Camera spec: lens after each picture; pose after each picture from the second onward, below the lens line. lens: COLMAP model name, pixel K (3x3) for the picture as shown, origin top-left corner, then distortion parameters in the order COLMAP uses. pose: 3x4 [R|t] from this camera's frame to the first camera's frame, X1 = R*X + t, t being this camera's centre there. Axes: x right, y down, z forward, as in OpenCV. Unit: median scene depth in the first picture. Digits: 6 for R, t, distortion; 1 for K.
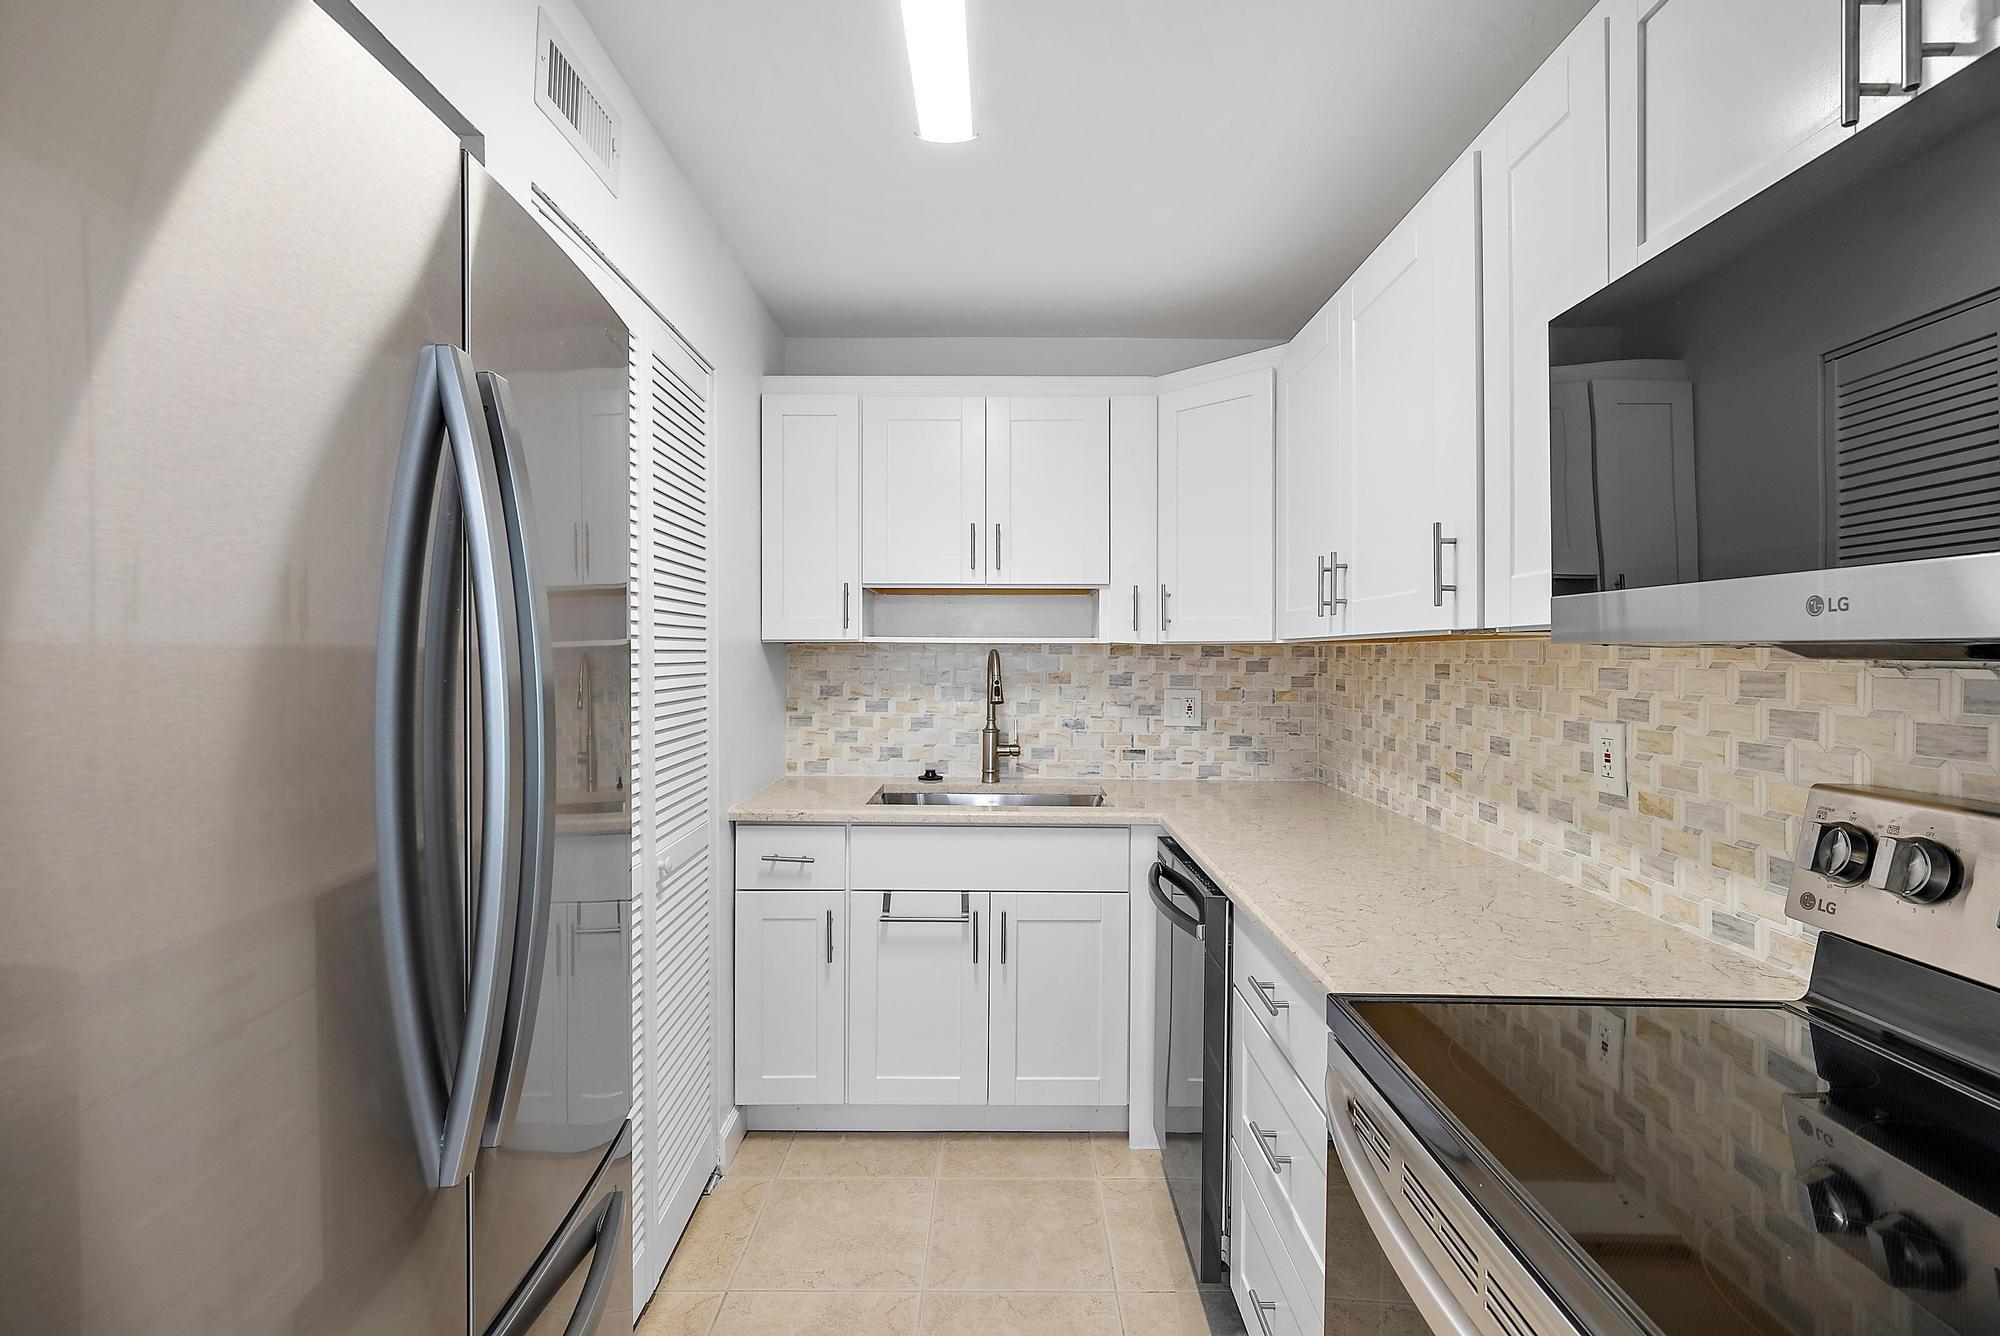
lens RADIAL K [[900.0, 0, 995.7], [0, 900.0, 661.8], [0, 0, 1]] dist [0.001279, 0.000129]
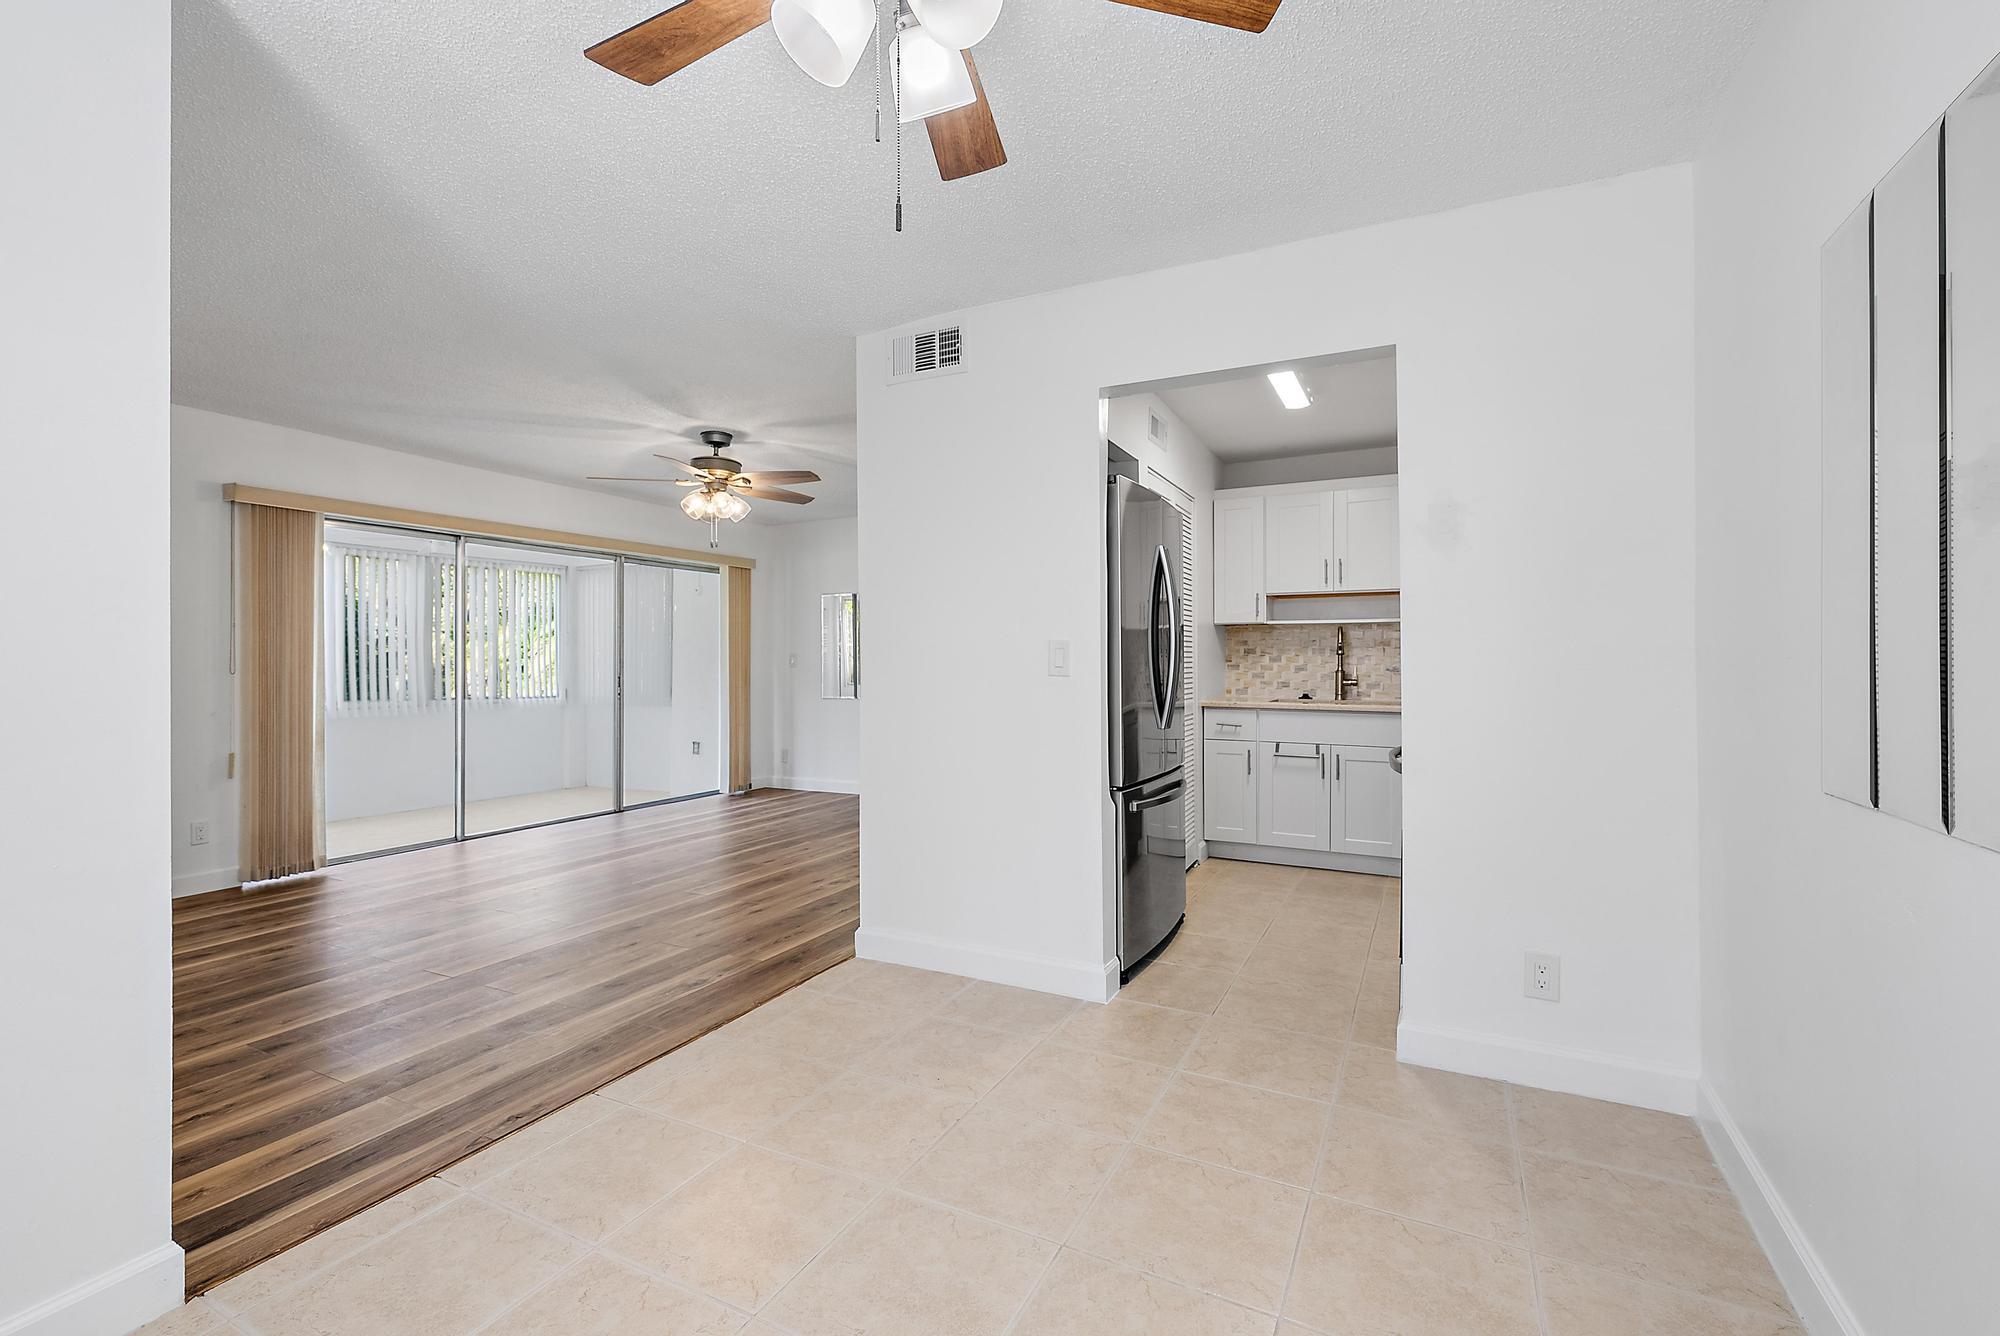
lens RADIAL K [[900.0, 0, 1001.3], [0, 900.0, 666.1], [0, 0, 1]] dist [0.001279, 0.000129]
pose [[0.899190, -0.003017, -0.437548, 0.172271], [0.000785, 0.999986, -0.005283, 0.073859], [0.437558, 0.004407, 0.899180, -0.915189]]
